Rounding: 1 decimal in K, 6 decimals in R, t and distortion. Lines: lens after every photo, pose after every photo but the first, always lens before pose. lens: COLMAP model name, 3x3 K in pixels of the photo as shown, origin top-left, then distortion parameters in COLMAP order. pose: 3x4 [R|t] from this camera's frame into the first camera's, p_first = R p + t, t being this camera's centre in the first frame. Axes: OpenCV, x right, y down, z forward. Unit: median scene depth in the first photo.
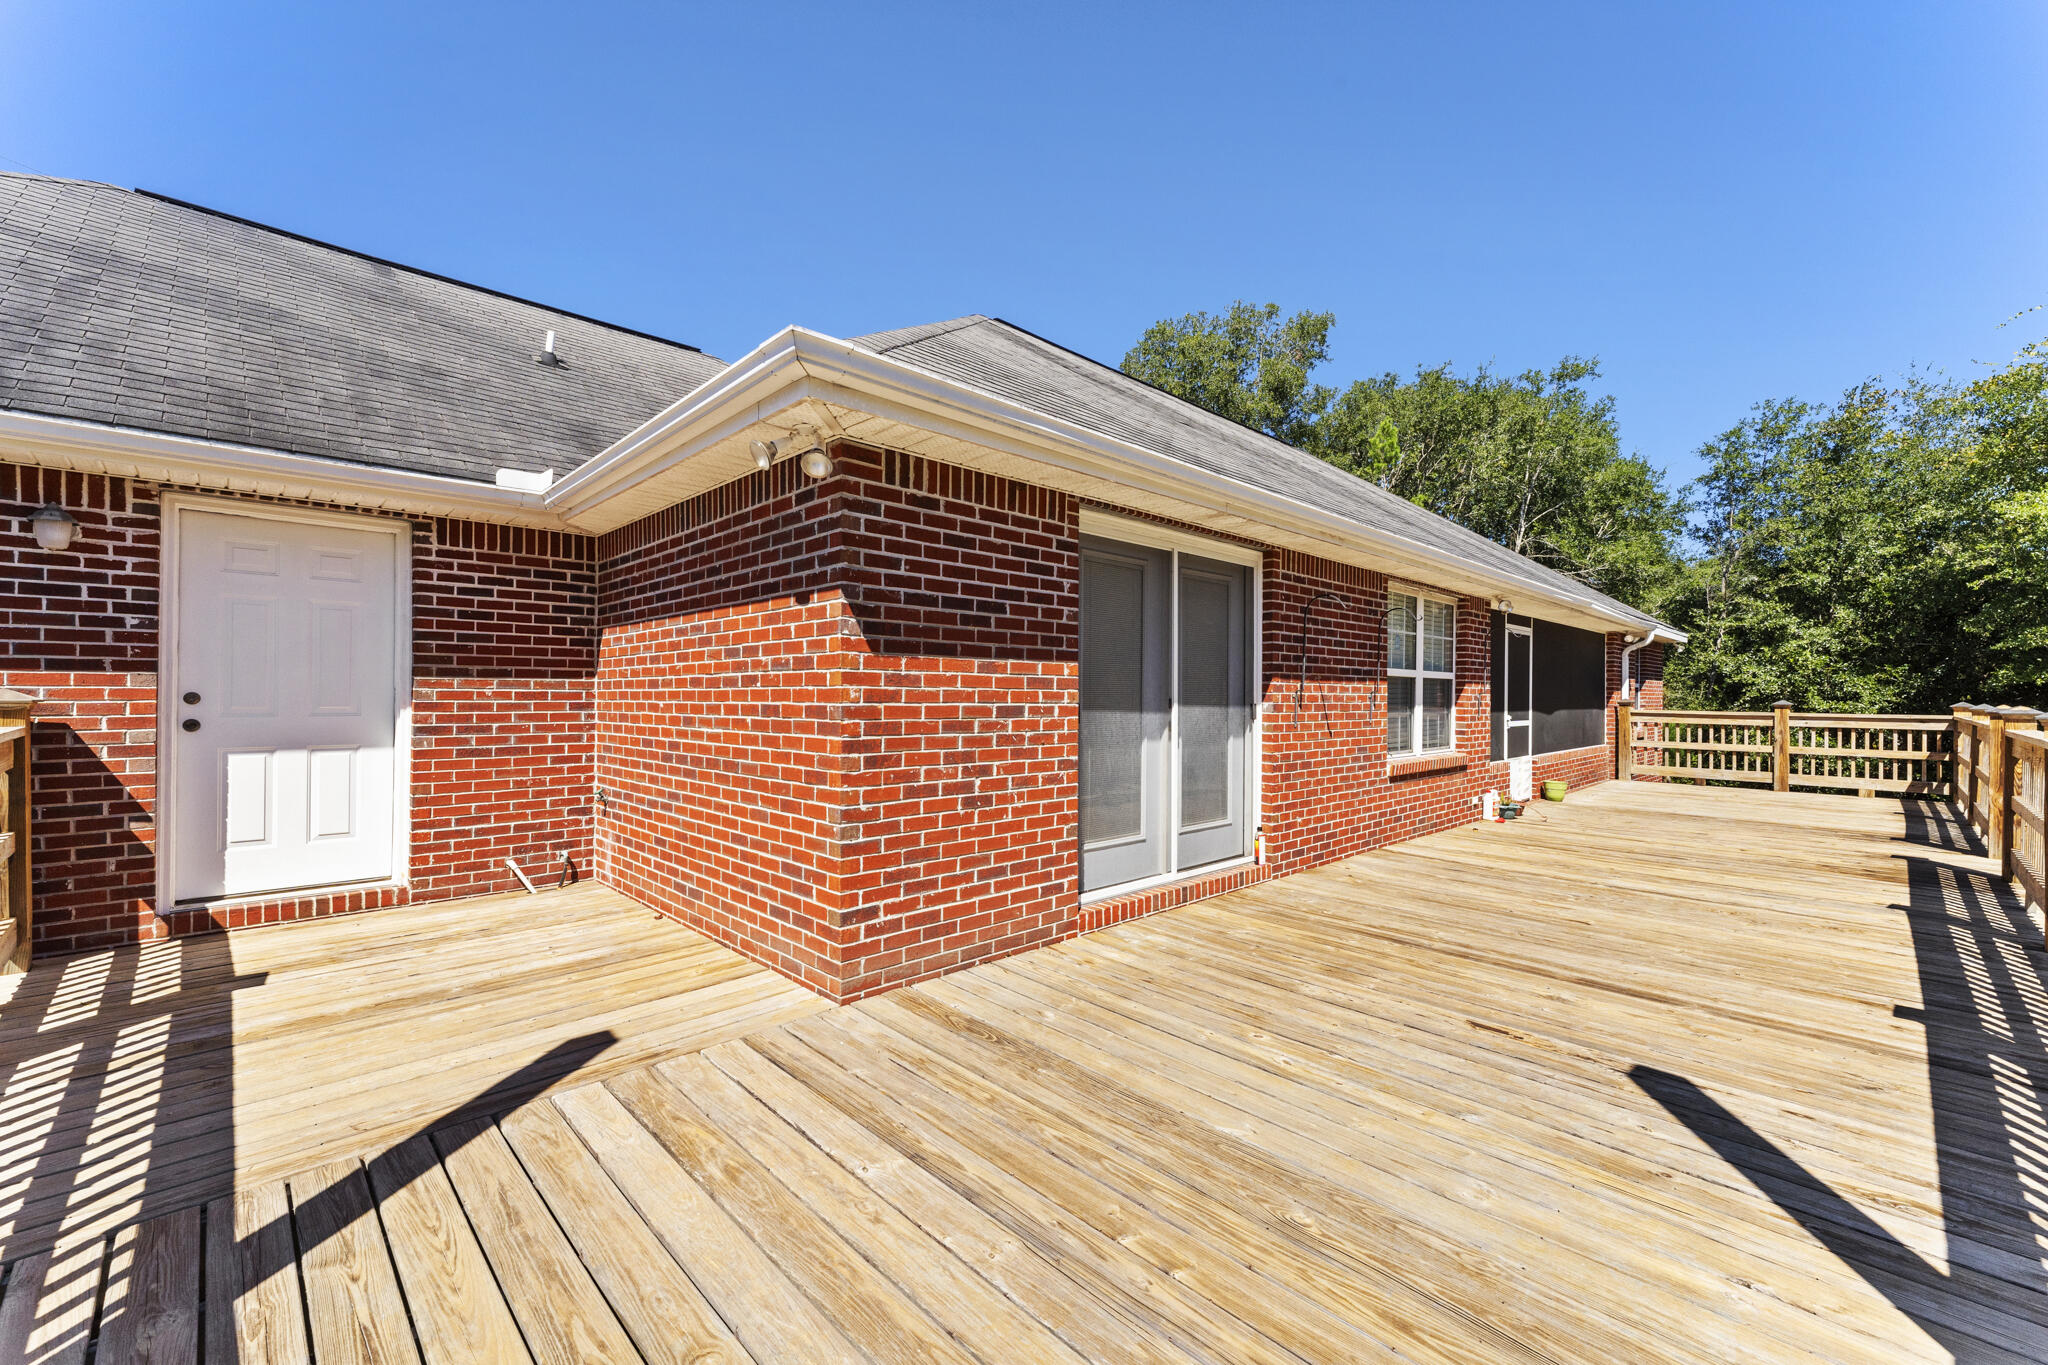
lens RADIAL K [[823.0, 0, 1017.4], [0, 823.0, 681.5], [0, 0, 1]] dist [0.000711, -0.000298]
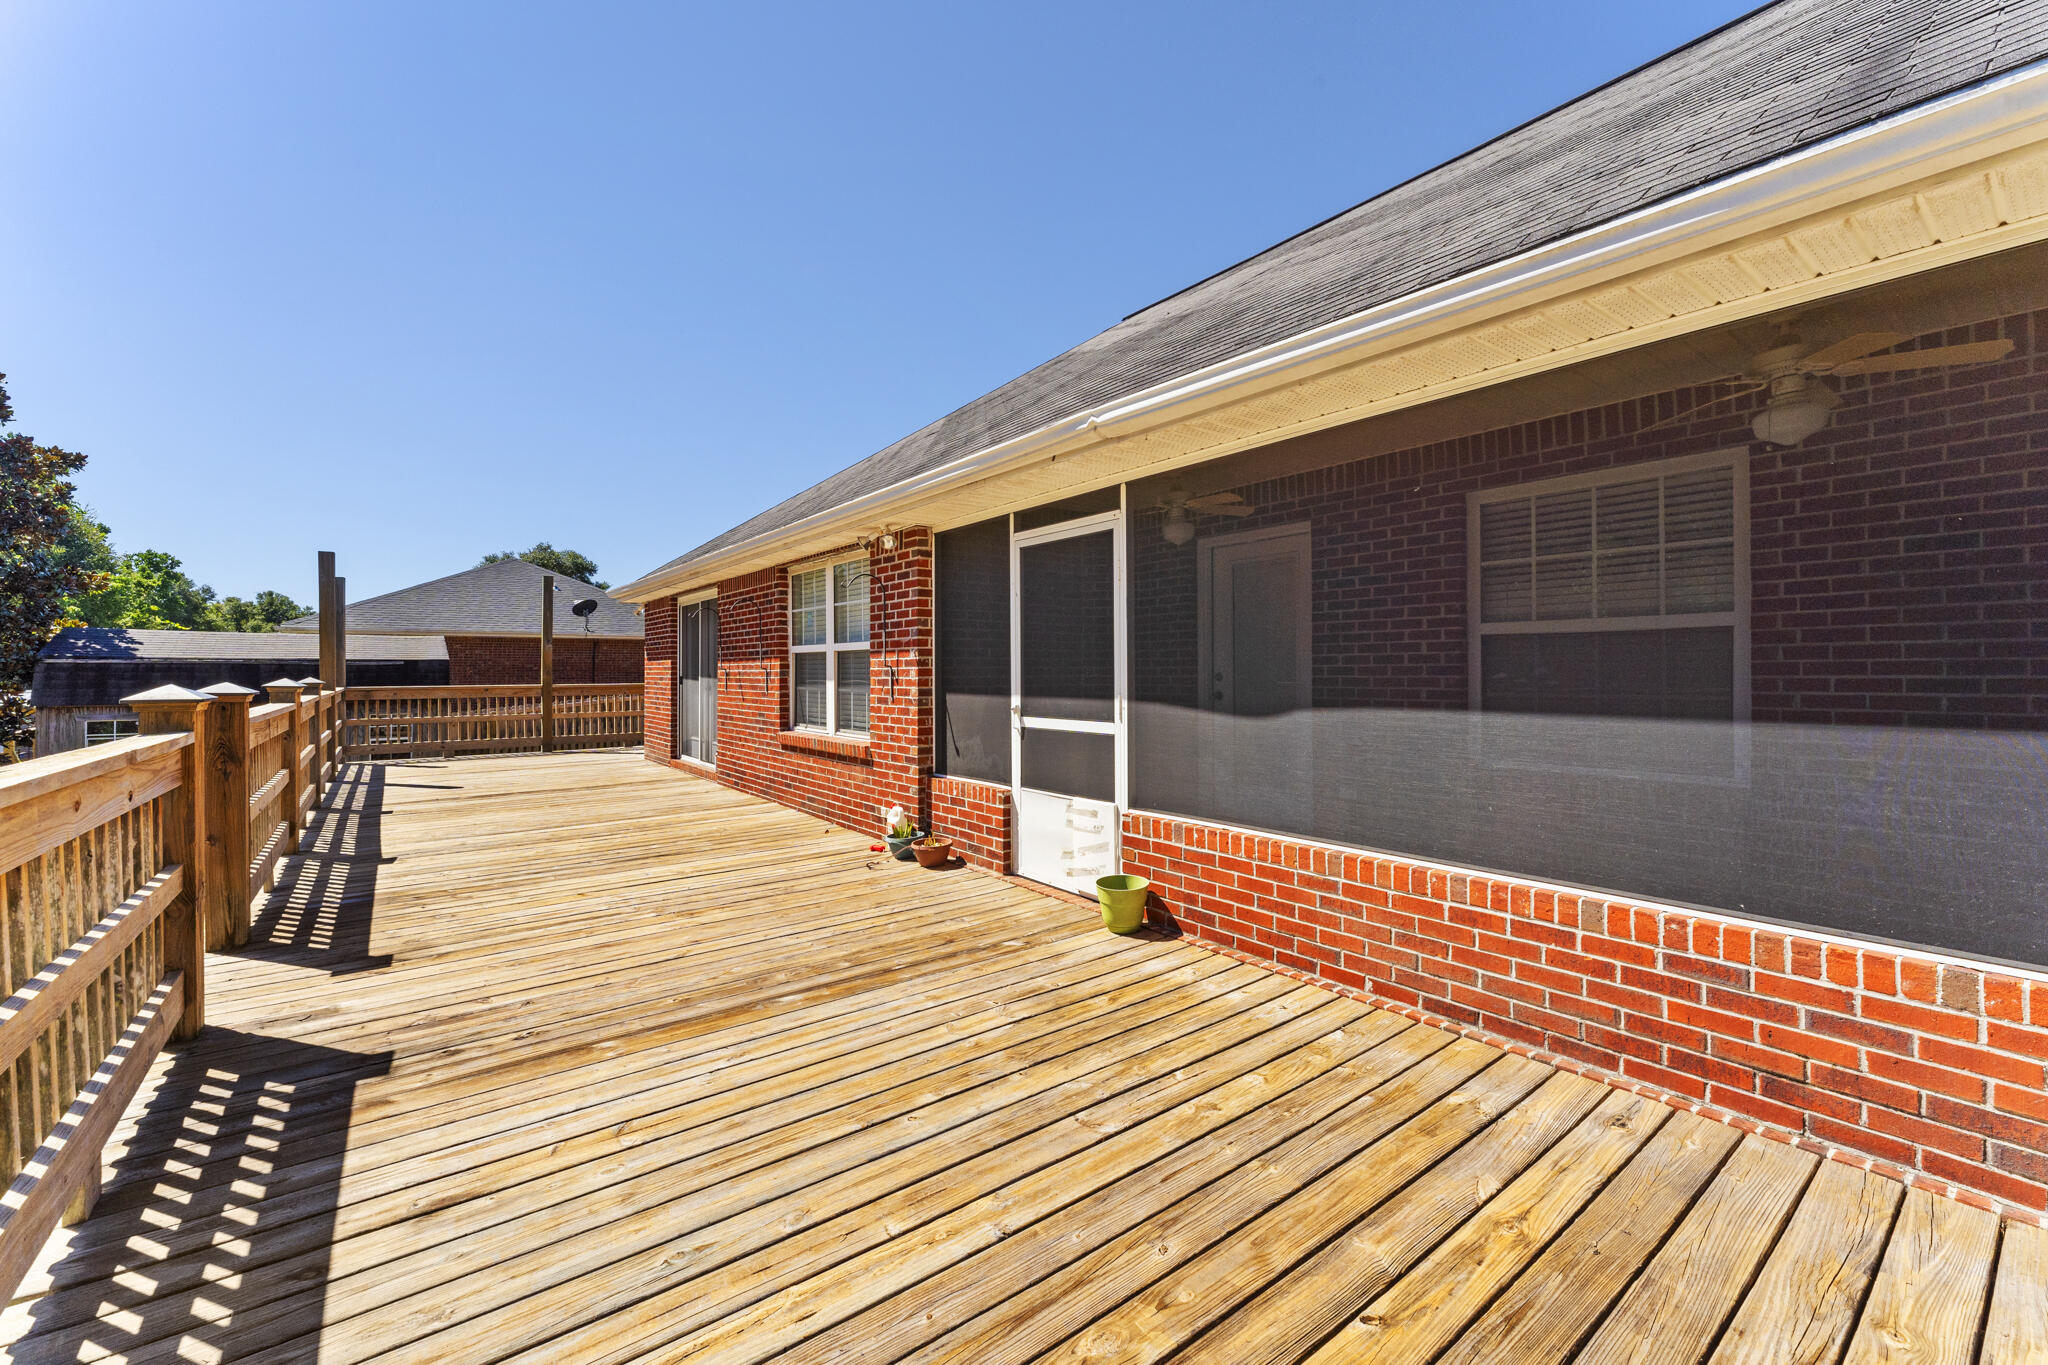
lens RADIAL K [[823.0, 0, 1017.4], [0, 823.0, 681.5], [0, 0, 1]] dist [0.000711, -0.000298]
pose [[-0.110437, -0.005974, -0.993865, 1.449269], [0.006550, 0.999956, -0.006739, 0.038808], [0.993862, -0.007254, -0.110393, 1.369096]]
